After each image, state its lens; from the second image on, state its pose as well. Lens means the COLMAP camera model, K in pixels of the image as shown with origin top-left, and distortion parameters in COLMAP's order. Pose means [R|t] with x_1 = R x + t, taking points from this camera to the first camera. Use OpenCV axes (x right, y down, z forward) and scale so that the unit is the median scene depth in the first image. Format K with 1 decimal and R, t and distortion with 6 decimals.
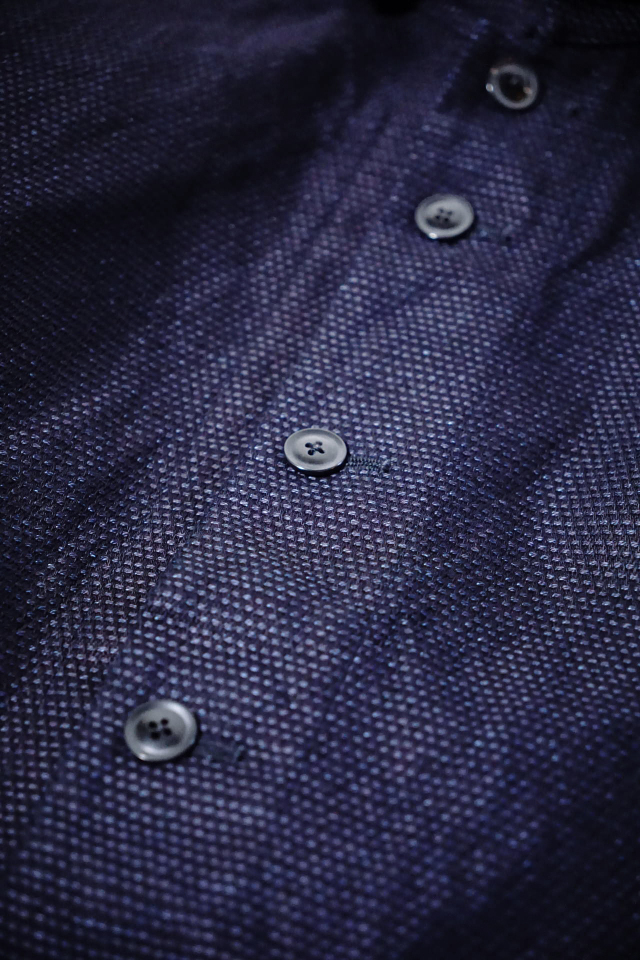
lens RADIAL K [[2041.1, 0, 322.9], [0, 2041.1, 481.1], [0, 0, 1]] dist [0.569943, 0.000000]
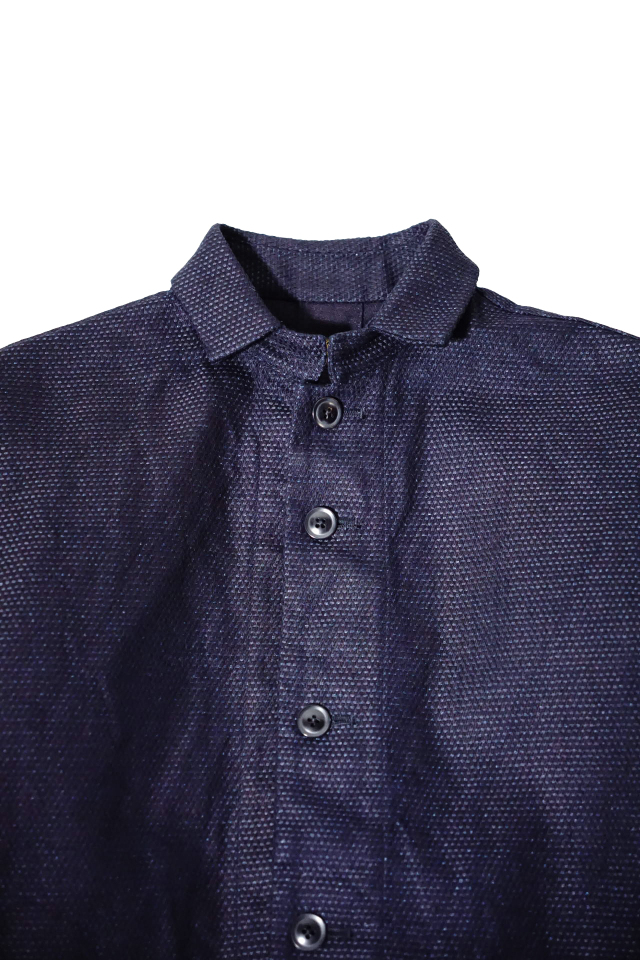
lens RADIAL K [[2041.1, 0, 321.3], [0, 2041.1, 479.8], [0, 0, 1]] dist [0.569943, 0.000000]
pose [[0.943280, -0.312205, 0.112919, -0.154665], [0.244881, 0.883944, 0.398342, -1.054850], [-0.224179, -0.348096, 0.910260, -0.703892]]
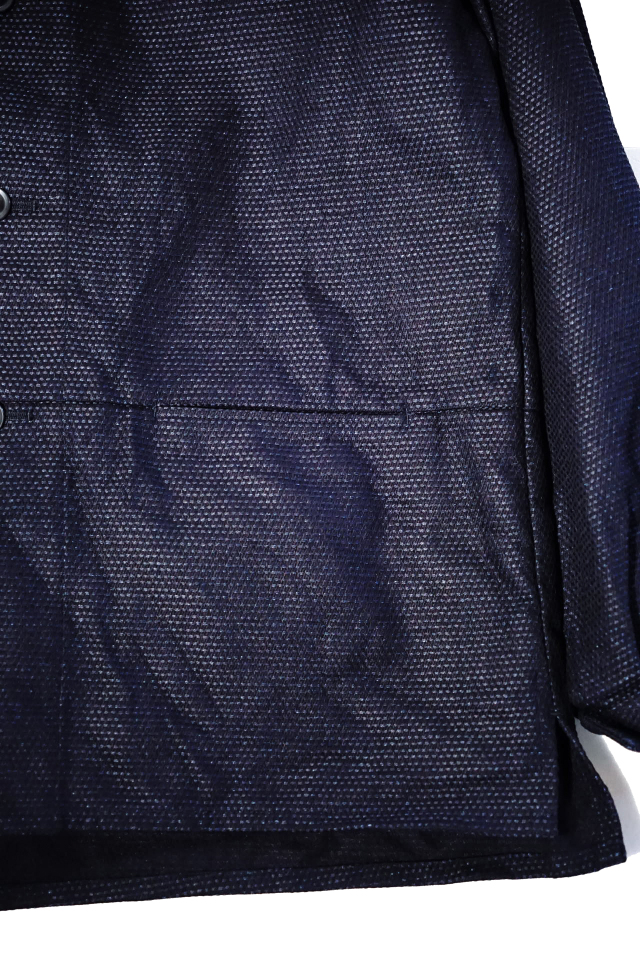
lens RADIAL K [[2041.1, 0, 324.6], [0, 2041.1, 480.4], [0, 0, 1]] dist [0.569943, 0.000000]
pose [[0.939673, -0.328388, 0.095788, -0.055138], [0.230314, 0.814403, 0.532638, -0.643350], [-0.252922, -0.478445, 0.840905, -0.884898]]
